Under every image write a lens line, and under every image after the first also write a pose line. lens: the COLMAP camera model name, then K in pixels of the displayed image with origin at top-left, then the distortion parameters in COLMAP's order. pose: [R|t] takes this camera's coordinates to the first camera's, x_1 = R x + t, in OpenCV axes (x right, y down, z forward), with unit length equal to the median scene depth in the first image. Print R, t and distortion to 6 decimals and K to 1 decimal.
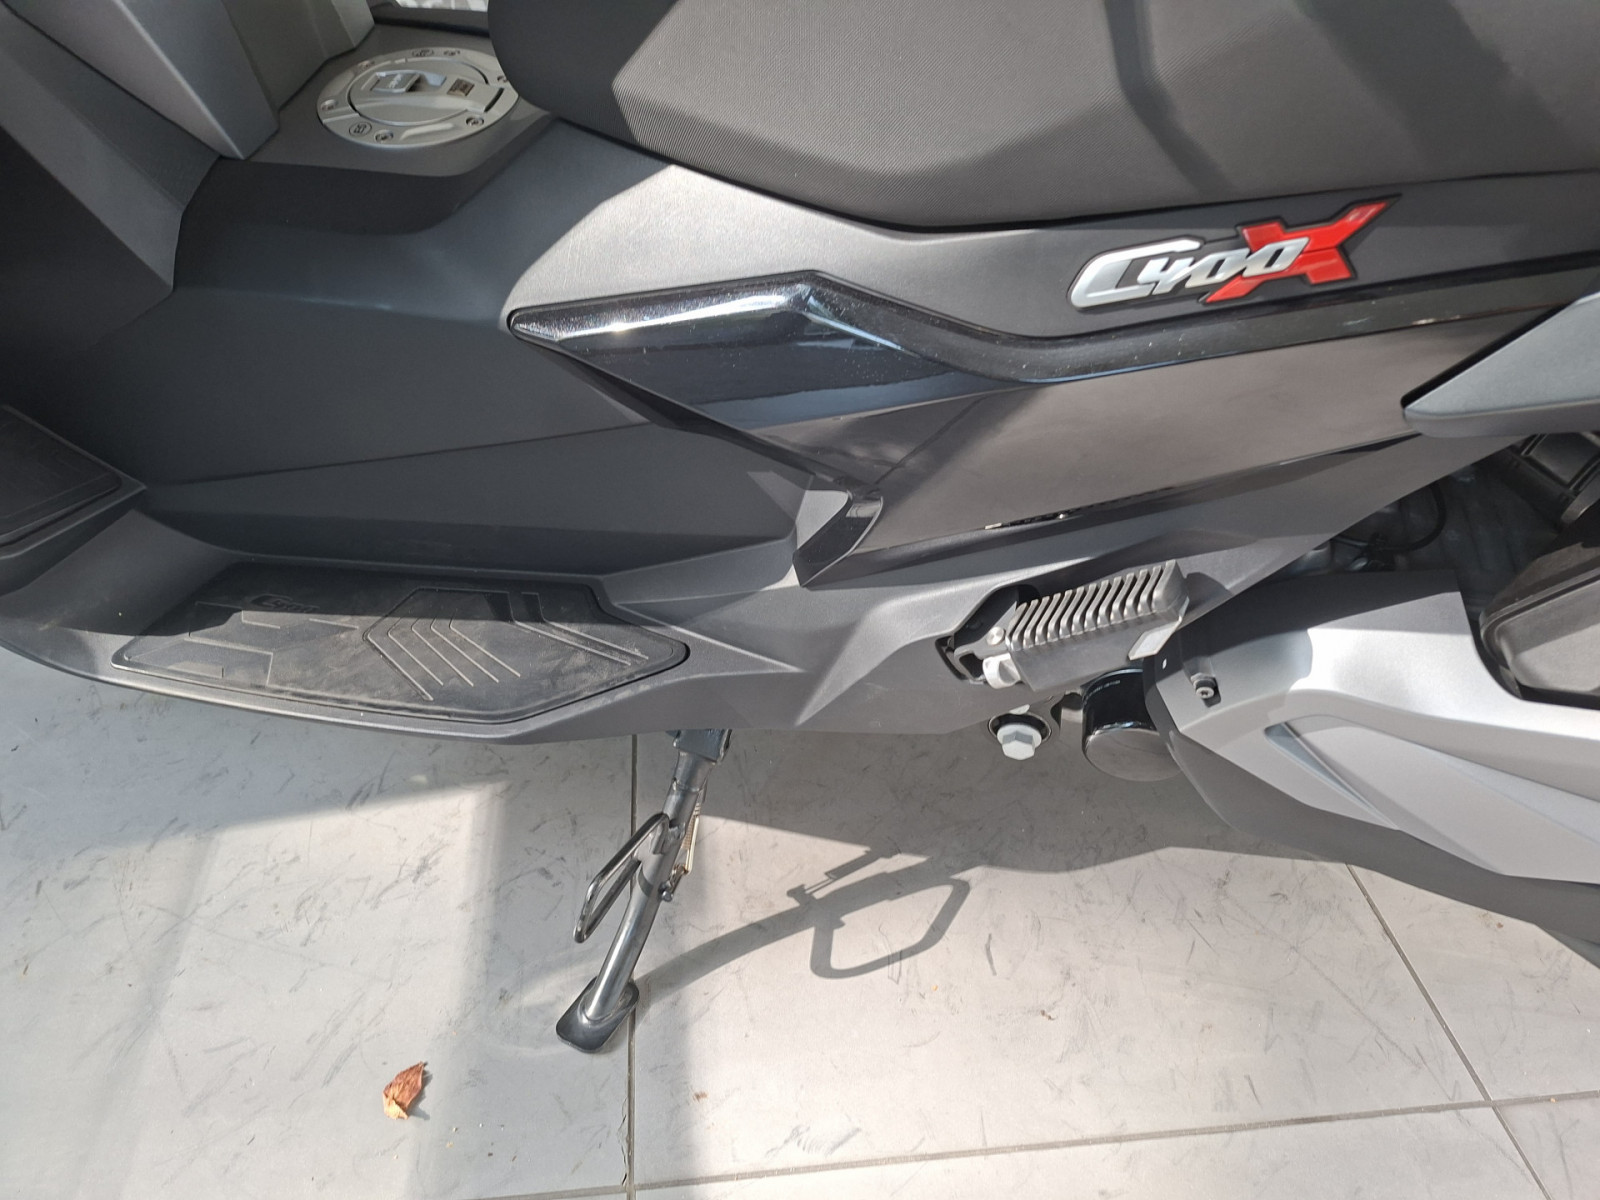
lens RADIAL K [[1066.1, 0, 804.3], [0, 1066.1, 611.2], [0, 0, 1]] dist [0.024202, -0.006564]
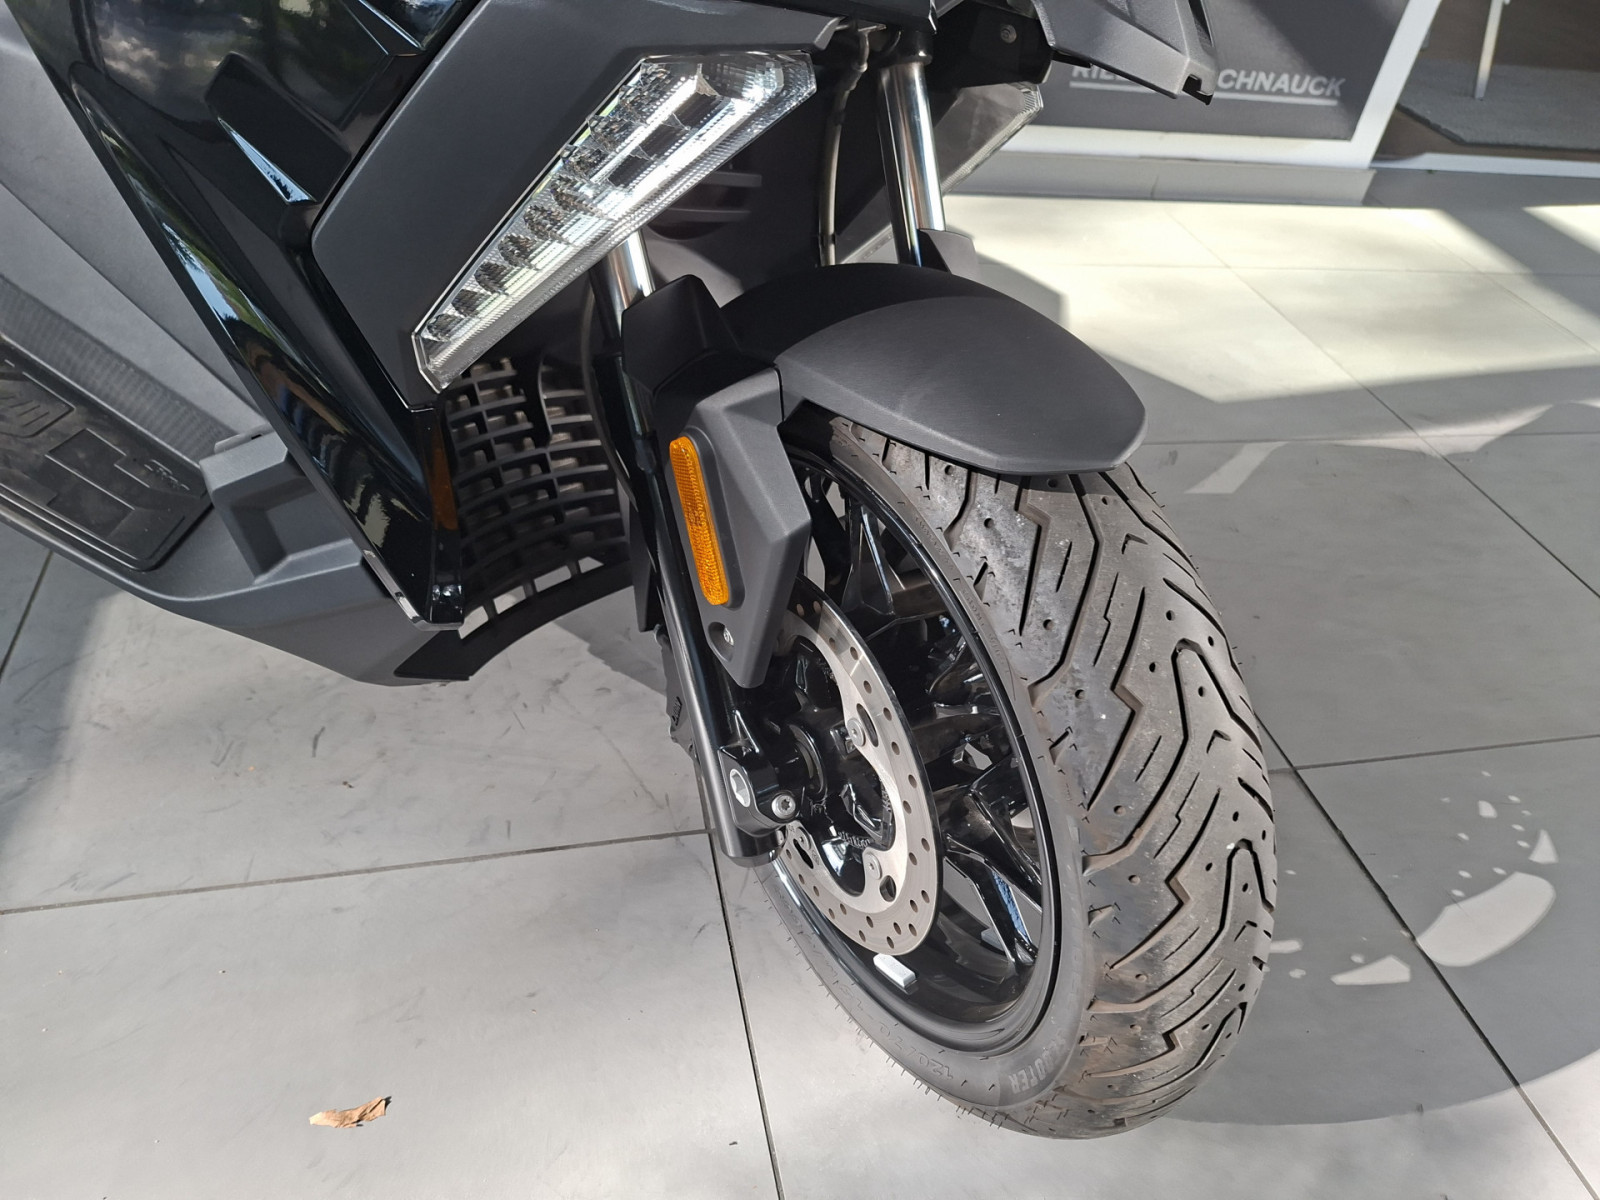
lens RADIAL K [[1105.4, 0, 820.7], [0, 1105.4, 593.8], [0, 0, 1]] dist [0.045015, -0.026798]
pose [[0.991994, -0.018270, 0.124959, 0.637742], [0.017344, 0.999813, 0.008497, 0.179523], [-0.125090, -0.006262, 0.992126, -0.299394]]
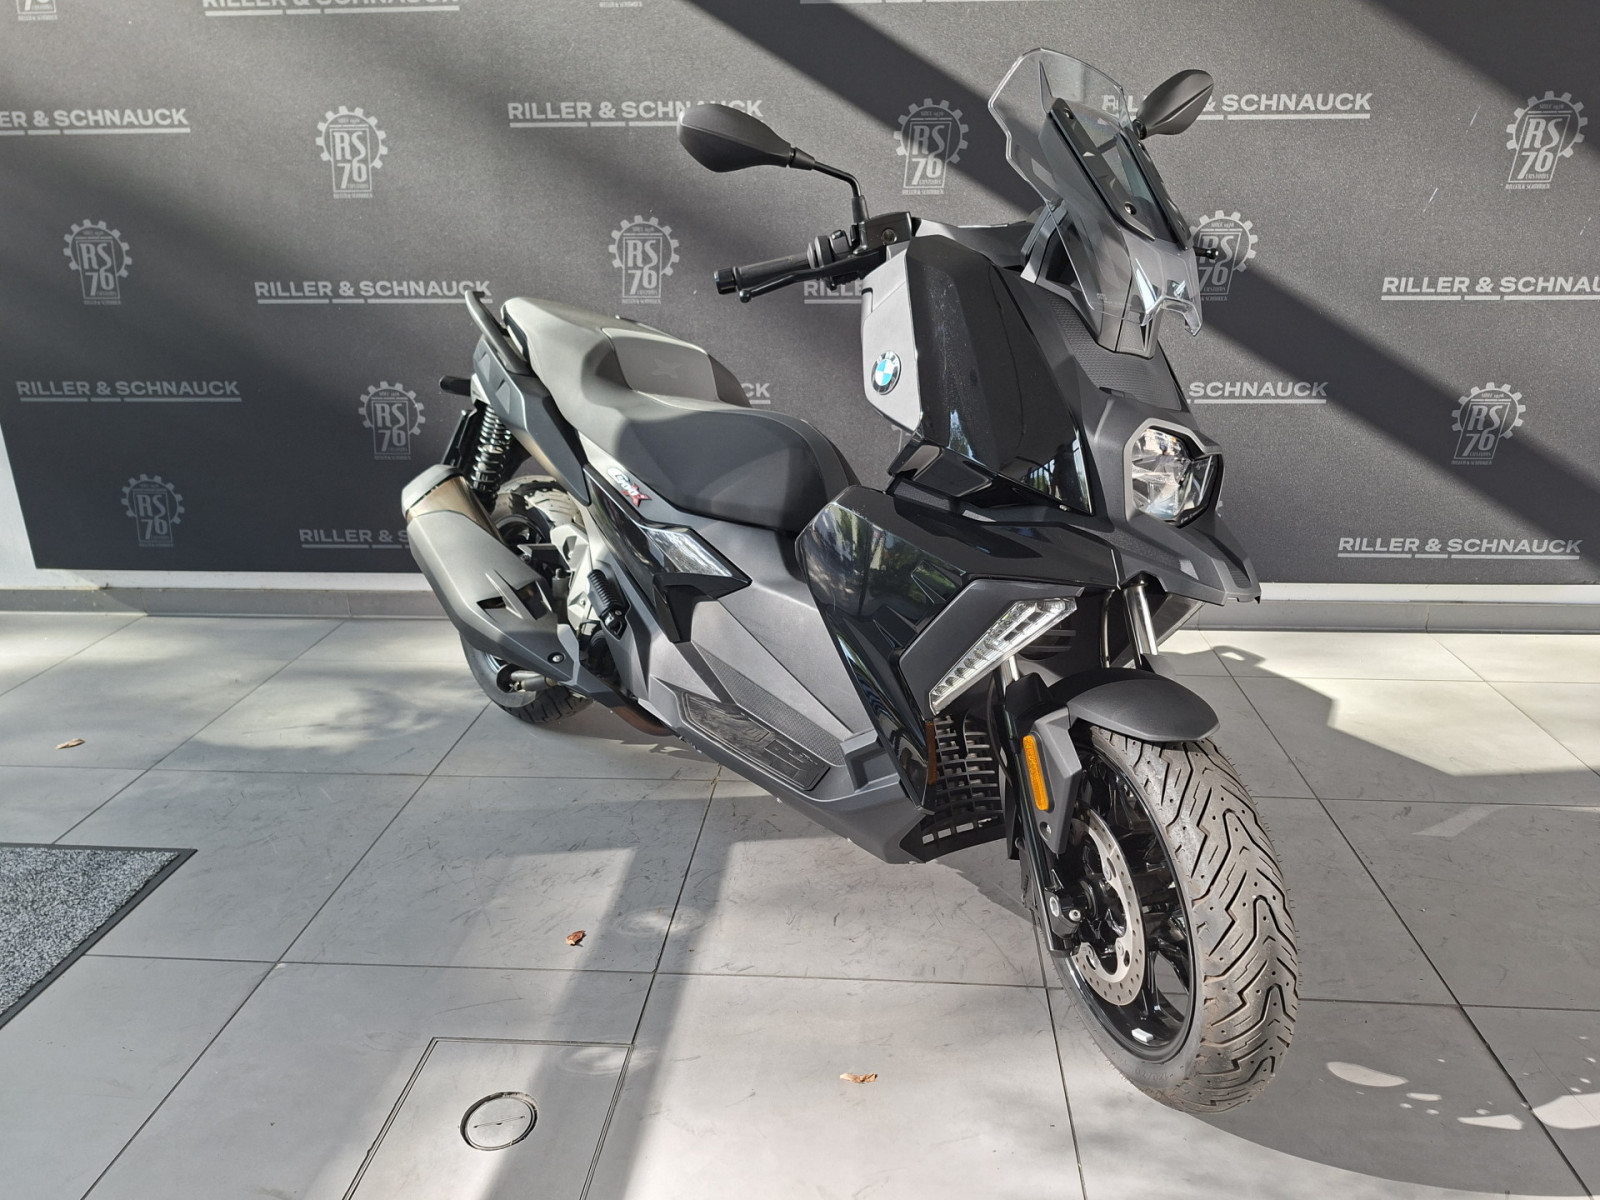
lens RADIAL K [[1105.4, 0, 819.0], [0, 1105.4, 611.1], [0, 0, 1]] dist [0.045015, -0.026798]
pose [[0.978066, 0.001269, -0.208292, 0.685447], [-0.072509, 0.939512, -0.334754, 0.550502], [0.195268, 0.342515, 0.918996, -1.446160]]
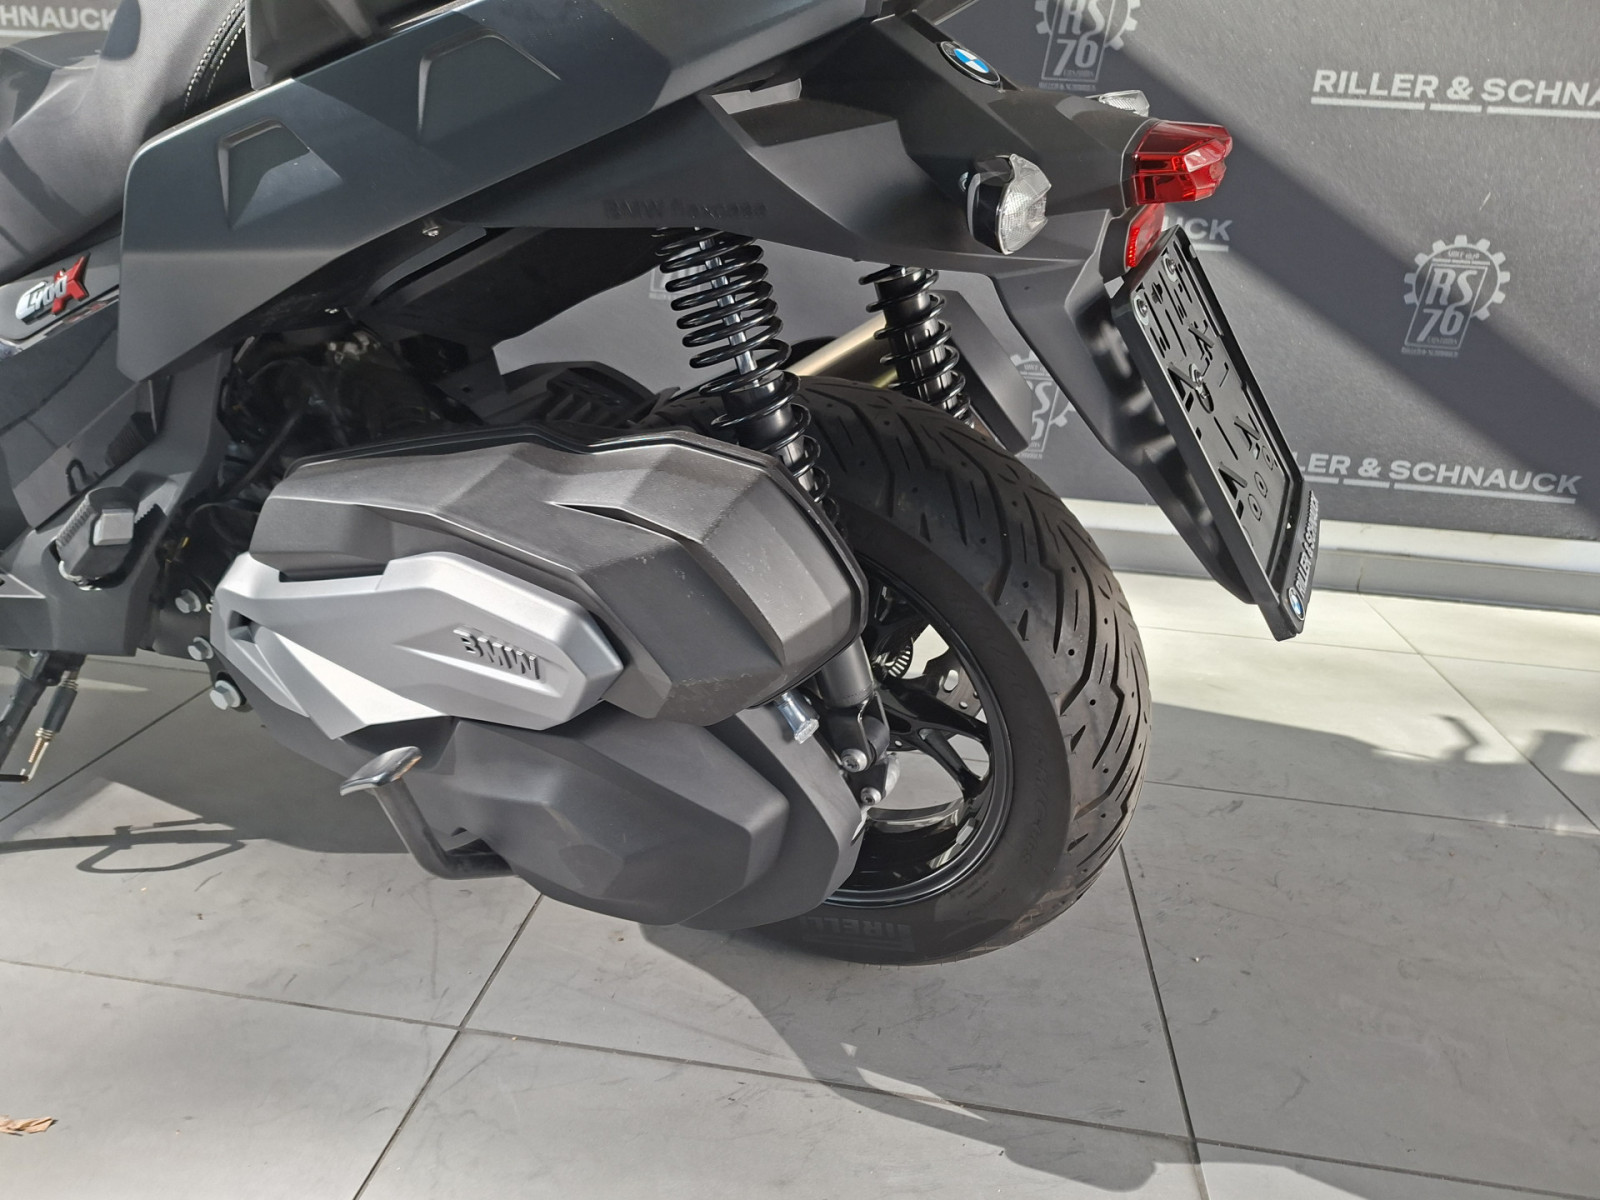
lens RADIAL K [[1105.4, 0, 800.3], [0, 1105.4, 599.3], [0, 0, 1]] dist [0.045015, -0.026798]
pose [[0.963732, 0.081188, -0.254221, 1.332315], [-0.169669, 0.921691, -0.348851, 0.403353], [0.205991, 0.379333, 0.902039, -0.225734]]
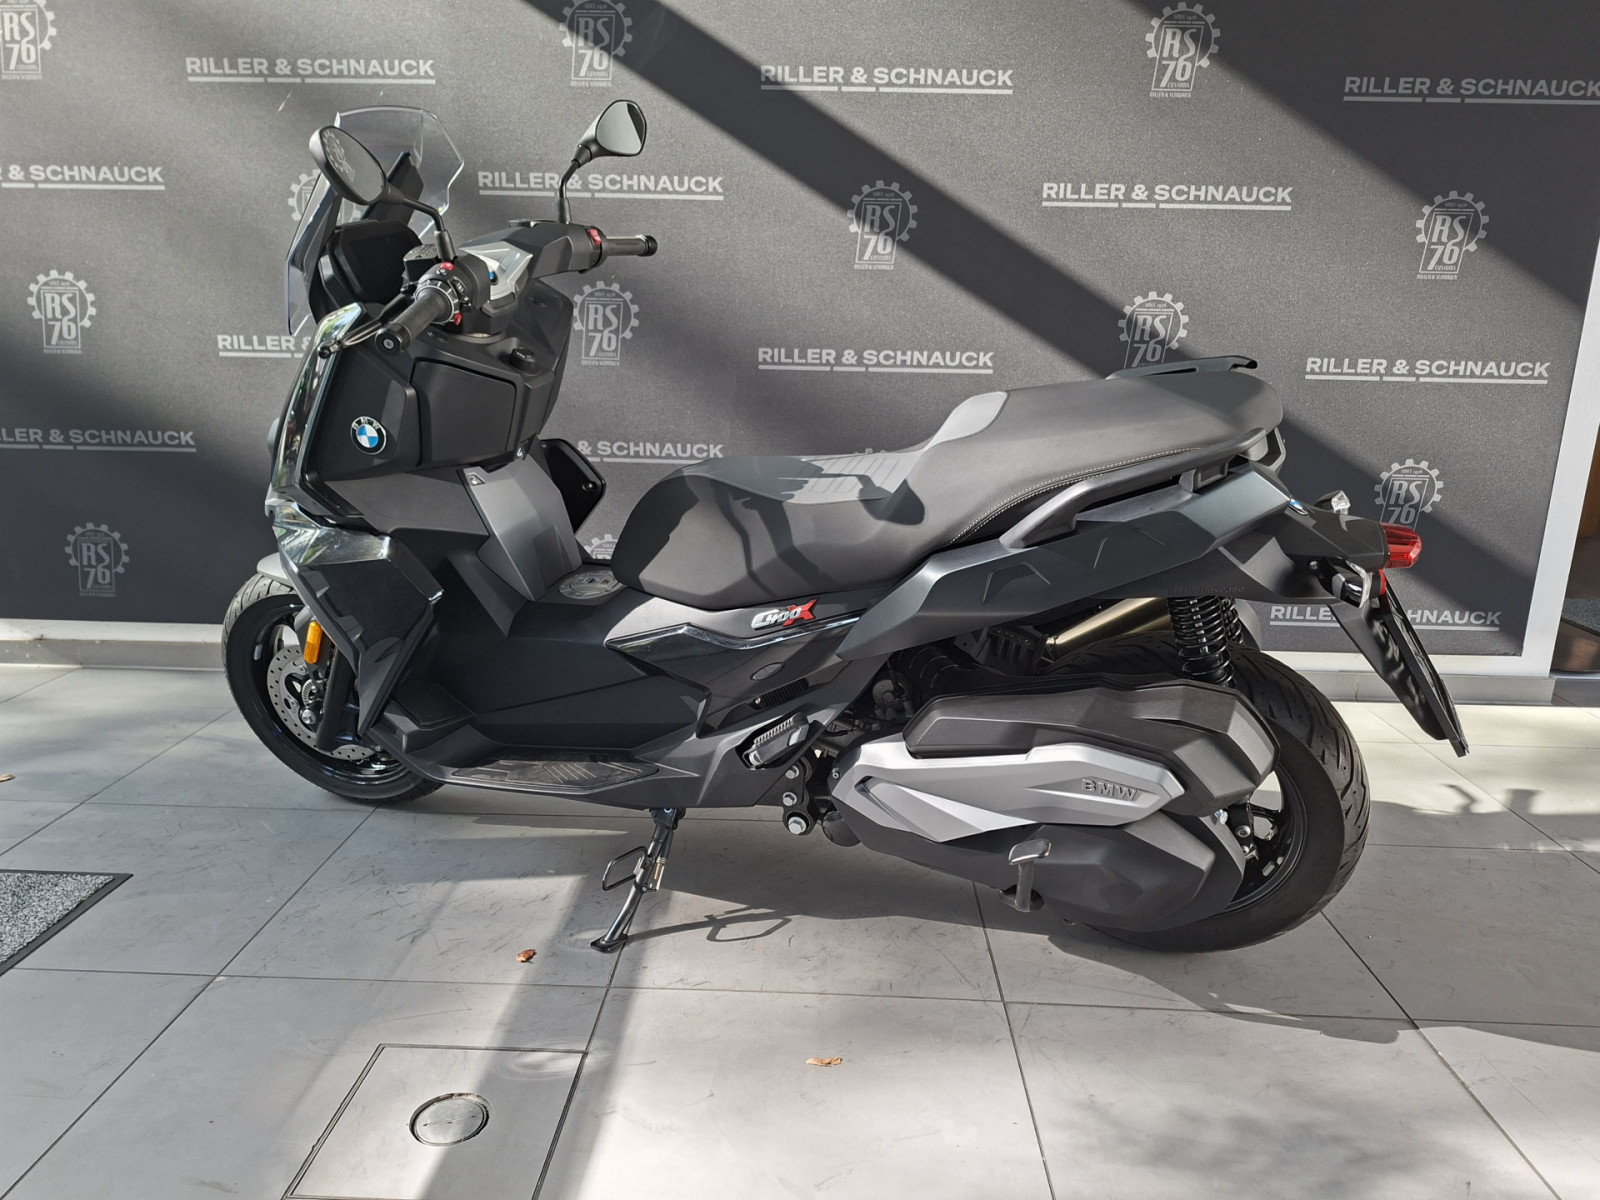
lens RADIAL K [[1105.4, 0, 789.4], [0, 1105.4, 634.5], [0, 0, 1]] dist [0.045015, -0.026798]
pose [[0.985326, 0.000322, -0.170681, 0.622051], [-0.073465, 0.903426, -0.422402, 0.796649], [0.154061, 0.428743, 0.890194, -1.403979]]
